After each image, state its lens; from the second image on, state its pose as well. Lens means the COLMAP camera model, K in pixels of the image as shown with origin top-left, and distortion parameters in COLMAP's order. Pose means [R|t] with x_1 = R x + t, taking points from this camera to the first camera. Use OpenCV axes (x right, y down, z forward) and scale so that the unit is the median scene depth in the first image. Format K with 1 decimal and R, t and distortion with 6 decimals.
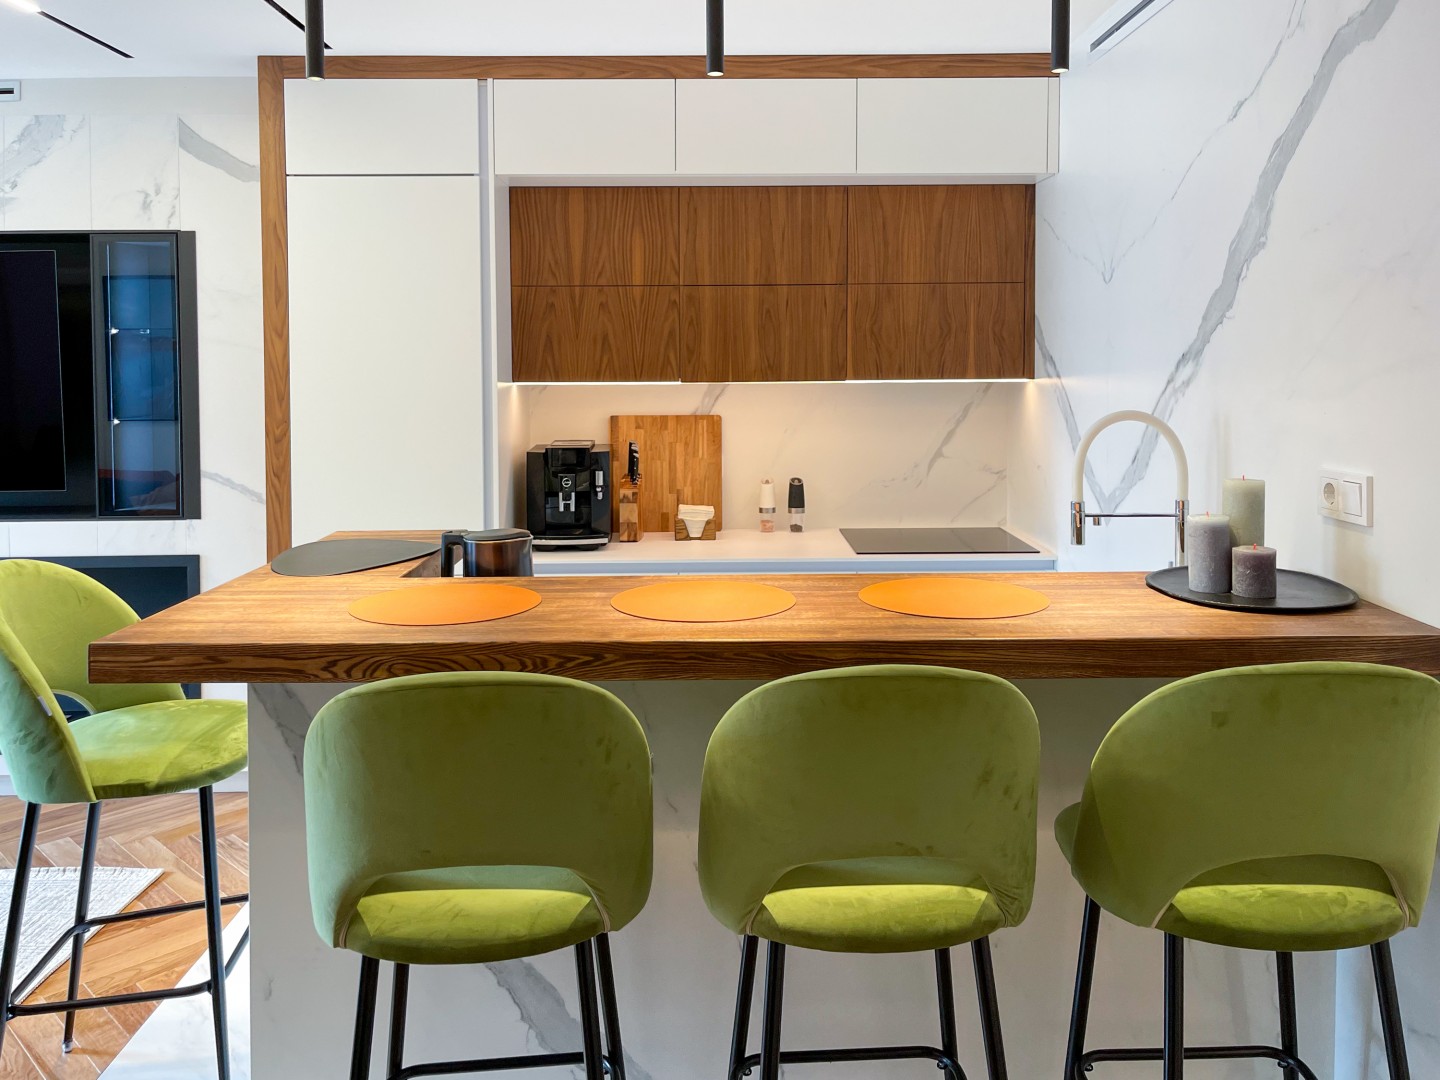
lens RADIAL K [[1044.6, 0, 770.9], [0, 1044.6, 383.7], [0, 0, 1]] dist [0.060879, -0.074267]
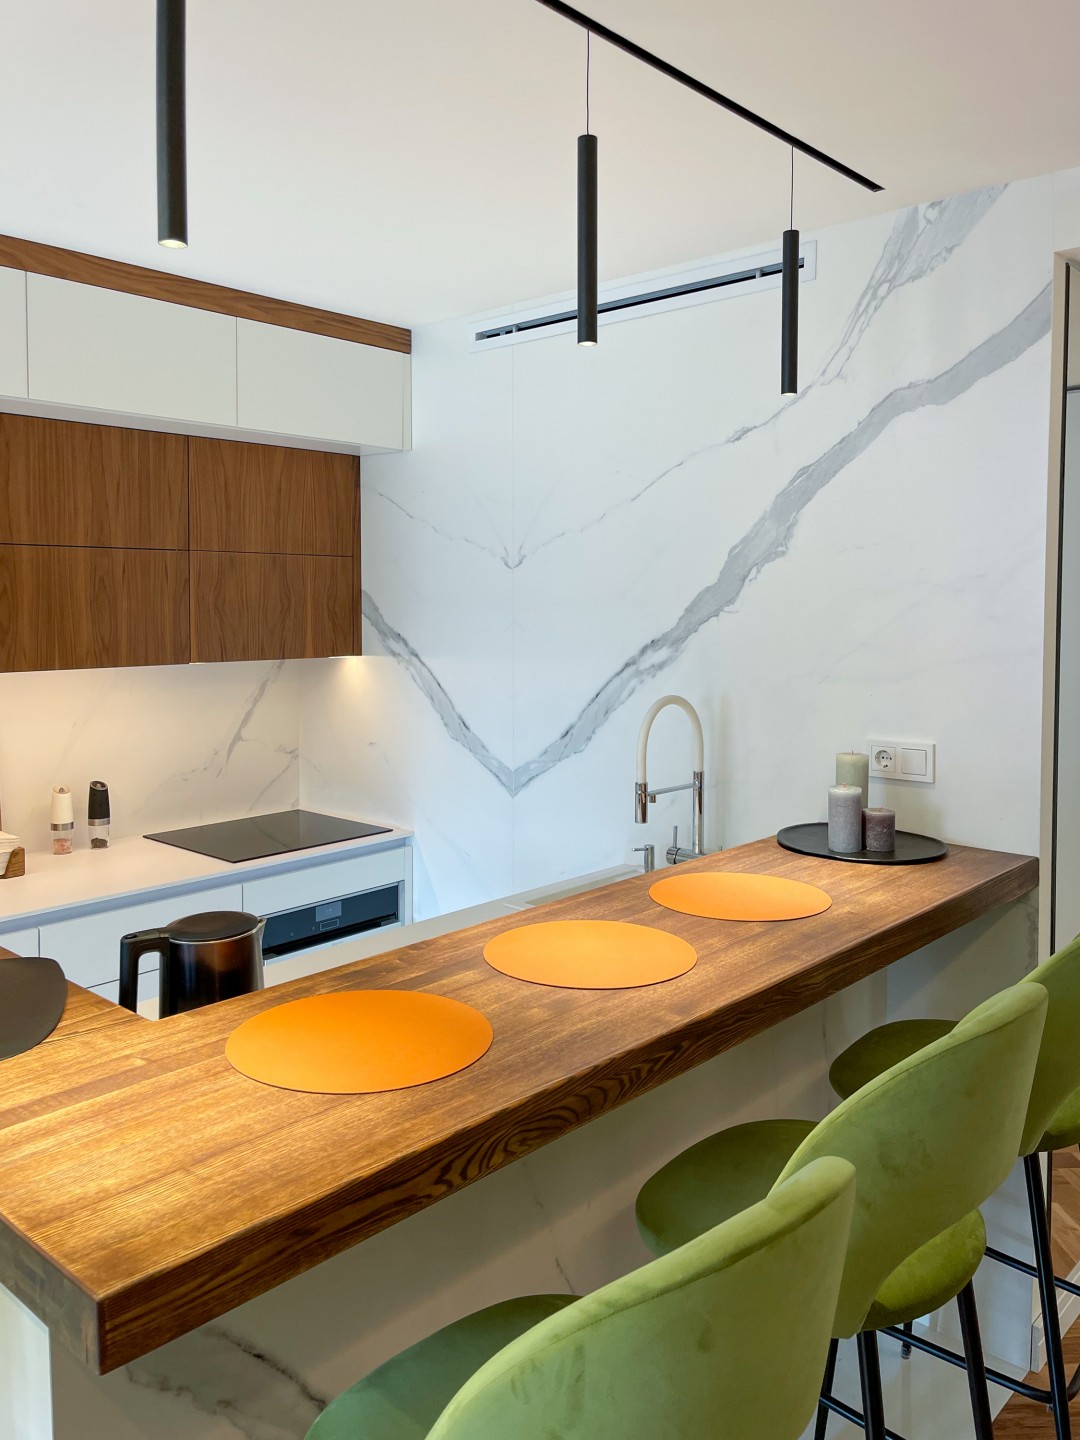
lens RADIAL K [[1044.6, 0, 499.0], [0, 1044.6, 647.9], [0, 0, 1]] dist [0.060879, -0.074267]
pose [[0.731871, -0.020726, 0.681128, -0.339238], [0.011352, 0.999769, 0.018224, -0.029092], [-0.681349, -0.005605, 0.731938, 0.202409]]
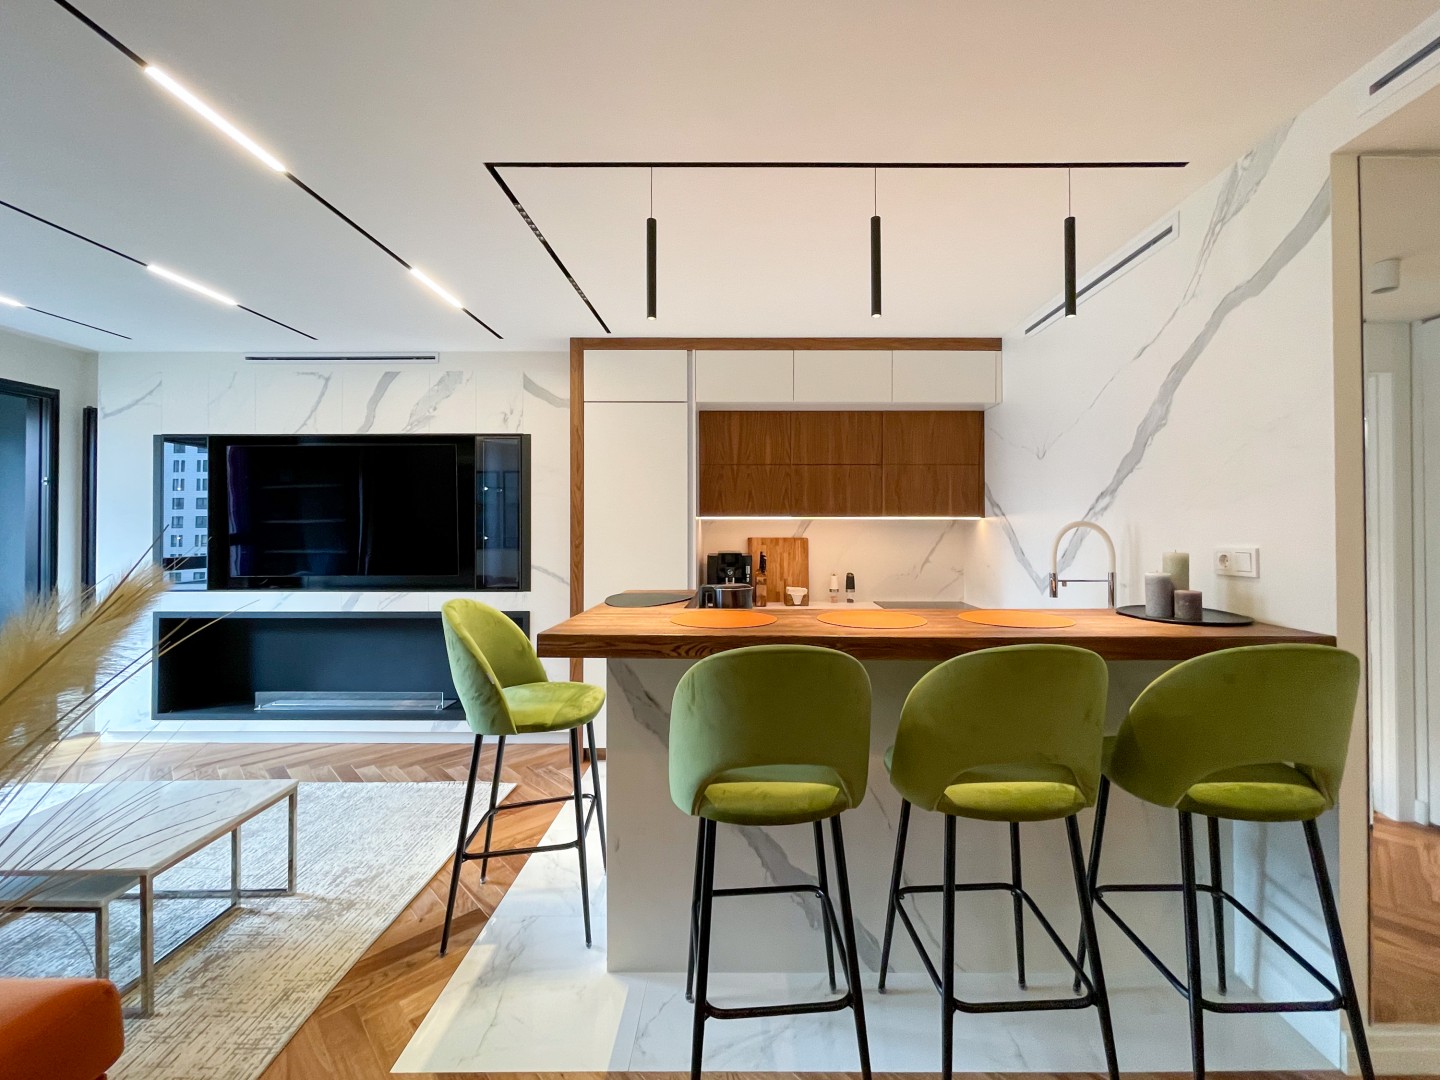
lens RADIAL K [[554.0, 0, 778.7], [0, 554.0, 520.6], [0, 0, 1]] dist [0.000465, 0.000112]
pose [[0.999944, 0.002940, -0.010205, -0.099392], [-0.003290, 0.999400, -0.034480, 0.037147], [0.010097, 0.034512, 0.999353, 0.042041]]
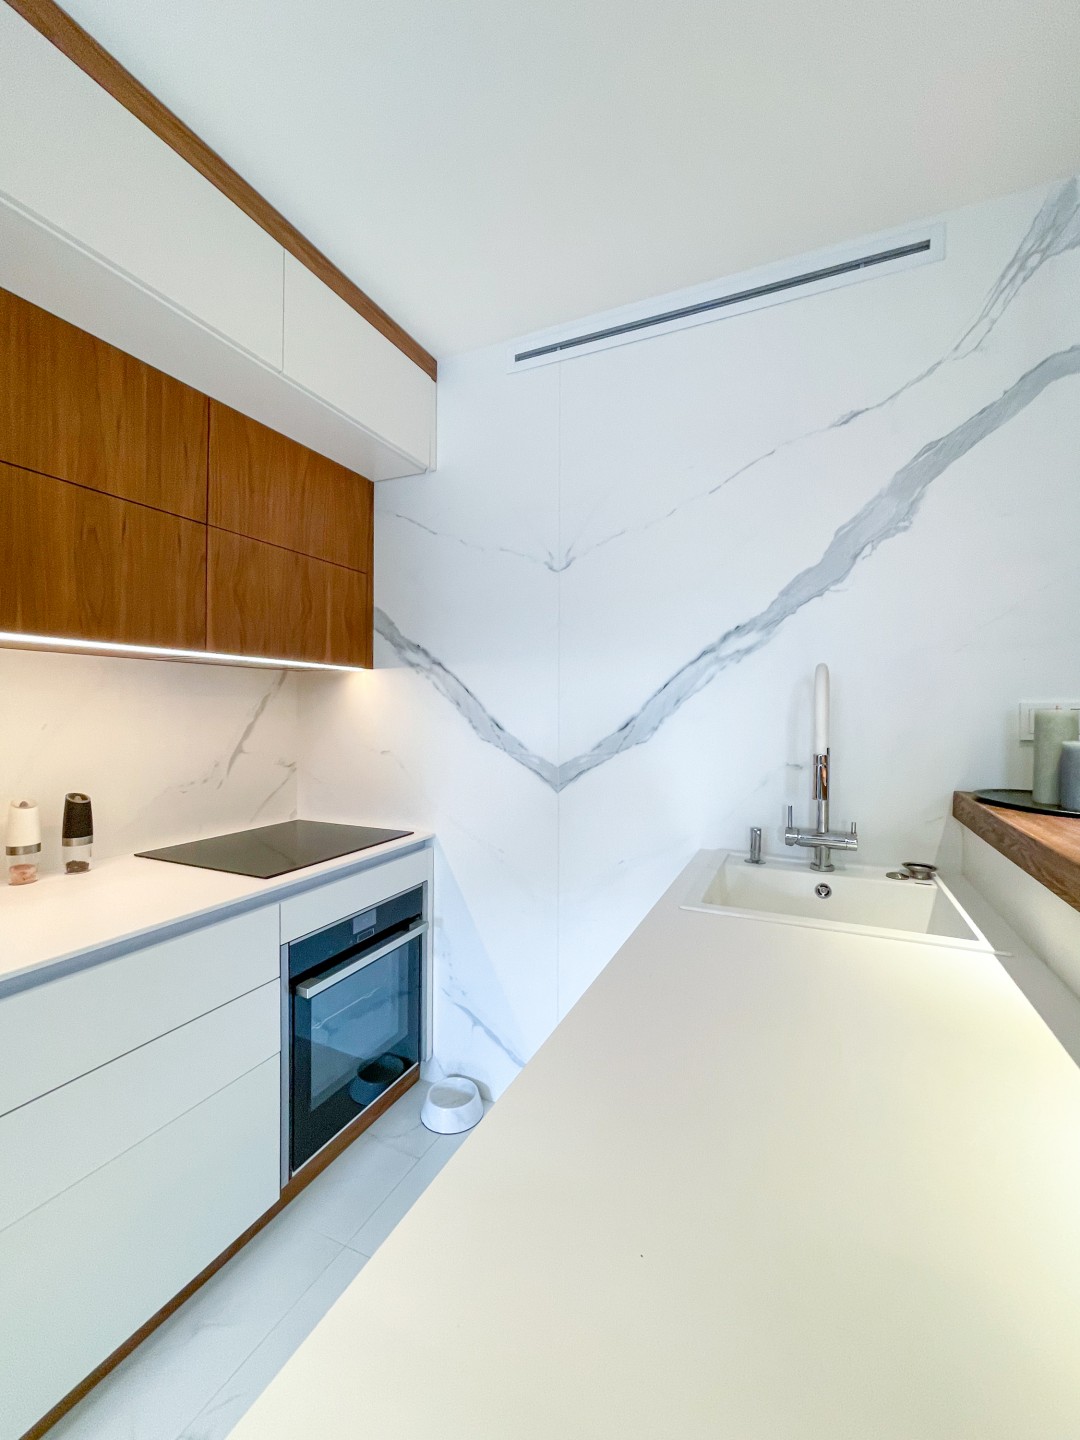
lens RADIAL K [[566.5, 0, 527.3], [0, 566.5, 714.4], [0, 0, 1]] dist [-0.001525, 0.000276]
pose [[0.468086, 0.006270, 0.883661, -0.182119], [0.008041, 0.999903, -0.011355, 0.050759], [-0.883646, 0.012421, 0.467990, 0.631130]]
